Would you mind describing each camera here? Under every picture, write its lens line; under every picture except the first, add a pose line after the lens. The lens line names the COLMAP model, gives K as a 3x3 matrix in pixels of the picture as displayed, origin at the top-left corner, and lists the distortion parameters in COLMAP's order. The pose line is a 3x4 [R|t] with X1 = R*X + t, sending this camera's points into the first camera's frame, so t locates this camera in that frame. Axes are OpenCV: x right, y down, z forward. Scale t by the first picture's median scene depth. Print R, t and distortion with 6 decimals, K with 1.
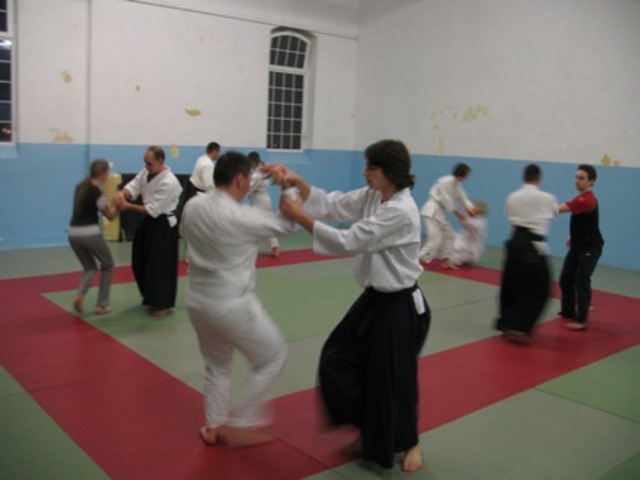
lens RADIAL K [[663.9, 0, 321.4], [0, 663.9, 233.8], [0, 0, 1]] dist [-0.127688, 0.000000]
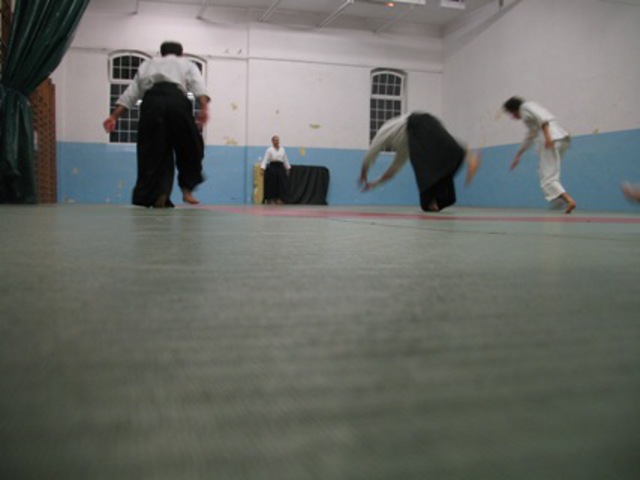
lens RADIAL K [[663.9, 0, 315.7], [0, 663.9, 233.9], [0, 0, 1]] dist [-0.127688, 0.000000]
pose [[0.919876, -0.009281, -0.392100, 0.379339], [-0.027320, 0.995775, -0.087664, 0.186840], [0.391257, 0.091353, 0.915736, -0.373042]]
